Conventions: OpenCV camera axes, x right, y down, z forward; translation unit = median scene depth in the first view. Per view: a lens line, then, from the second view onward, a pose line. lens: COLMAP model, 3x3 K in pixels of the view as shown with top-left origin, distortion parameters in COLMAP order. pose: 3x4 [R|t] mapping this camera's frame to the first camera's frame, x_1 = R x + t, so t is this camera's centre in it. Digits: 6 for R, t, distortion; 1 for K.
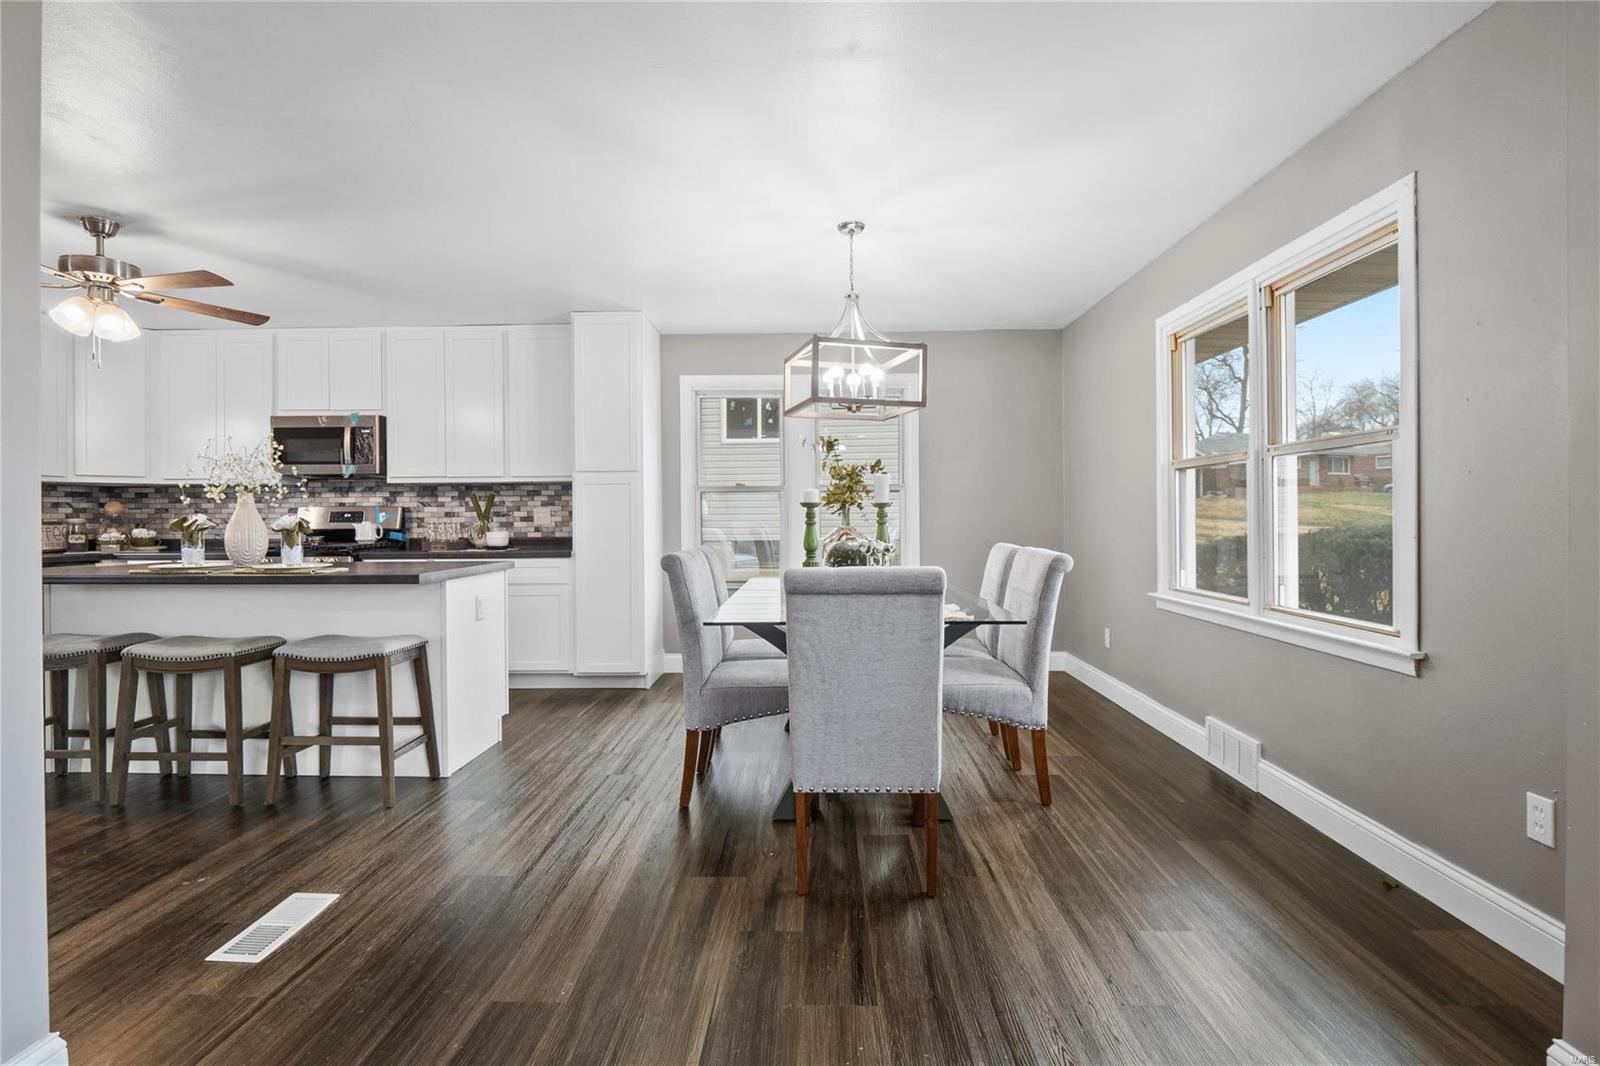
lens RADIAL K [[755.5, 0, 800.0], [0, 755.5, 533.0], [0, 0, 1]] dist [0.021723, -0.031108]
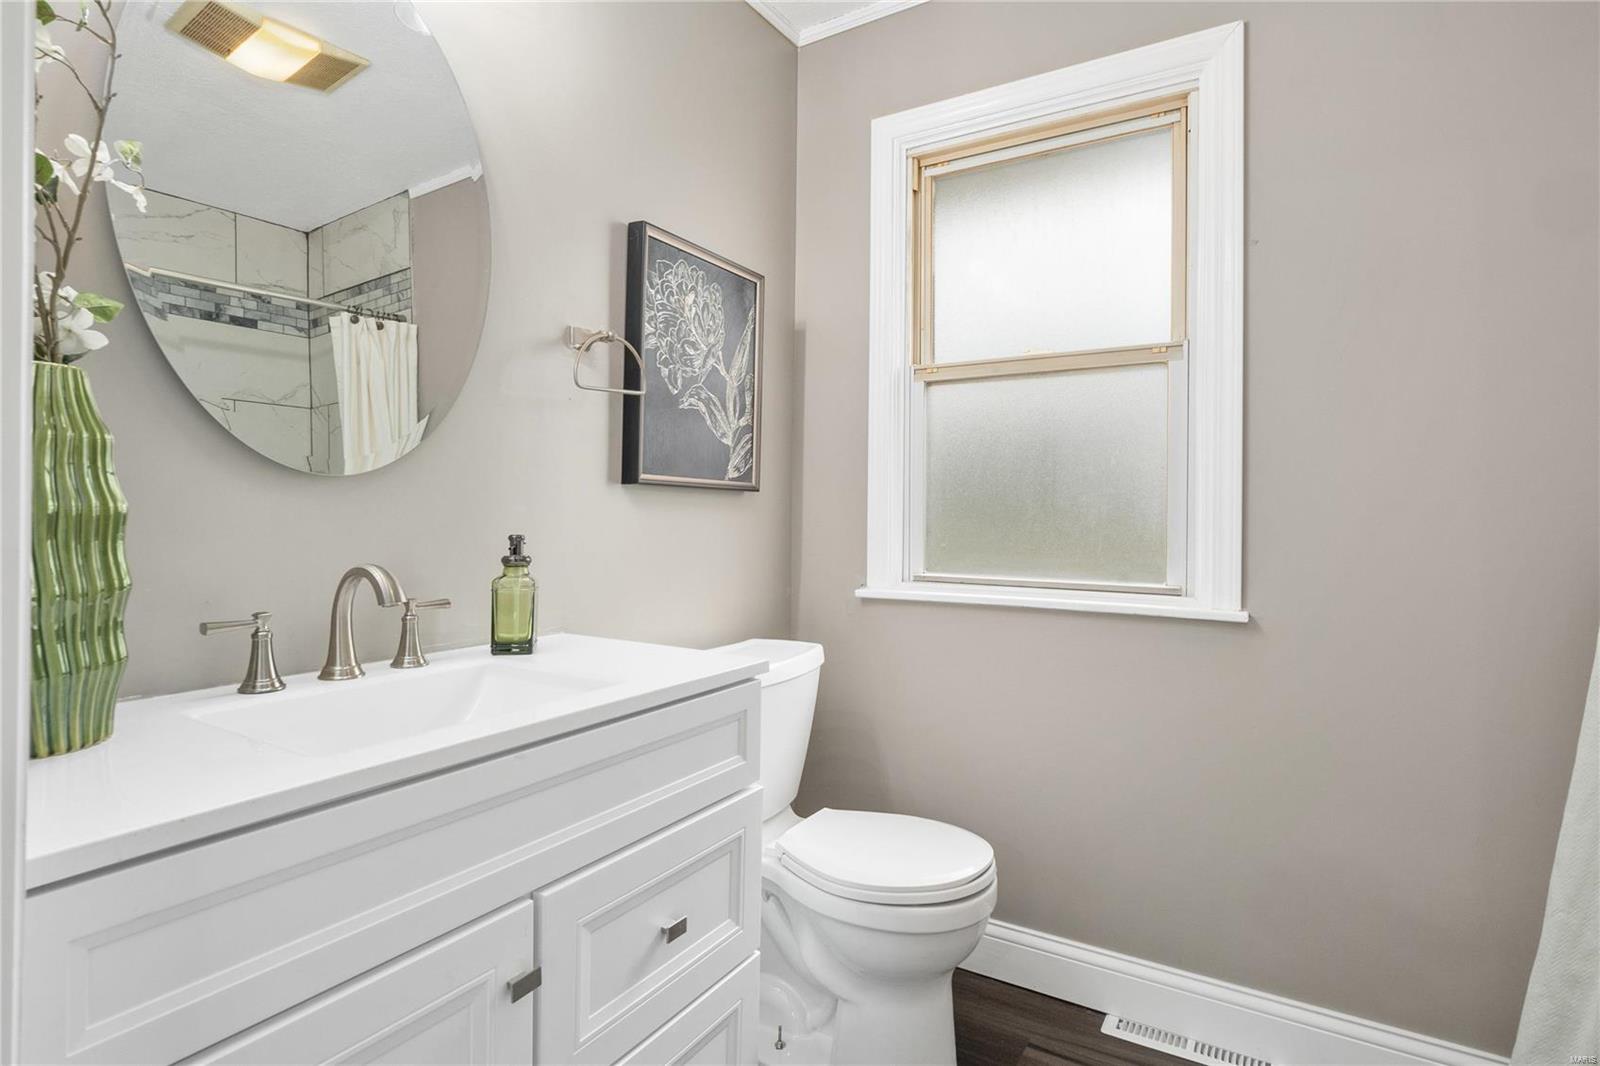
lens RADIAL K [[791.4, 0, 800.0], [0, 791.4, 533.0], [0, 0, 1]] dist [0.000529, 0.000088]
pose [[0.493383, 0.006615, 0.869787, -0.017038], [0.000946, 0.999966, -0.008142, 0.000285], [-0.869812, 0.004840, 0.493360, 0.769162]]
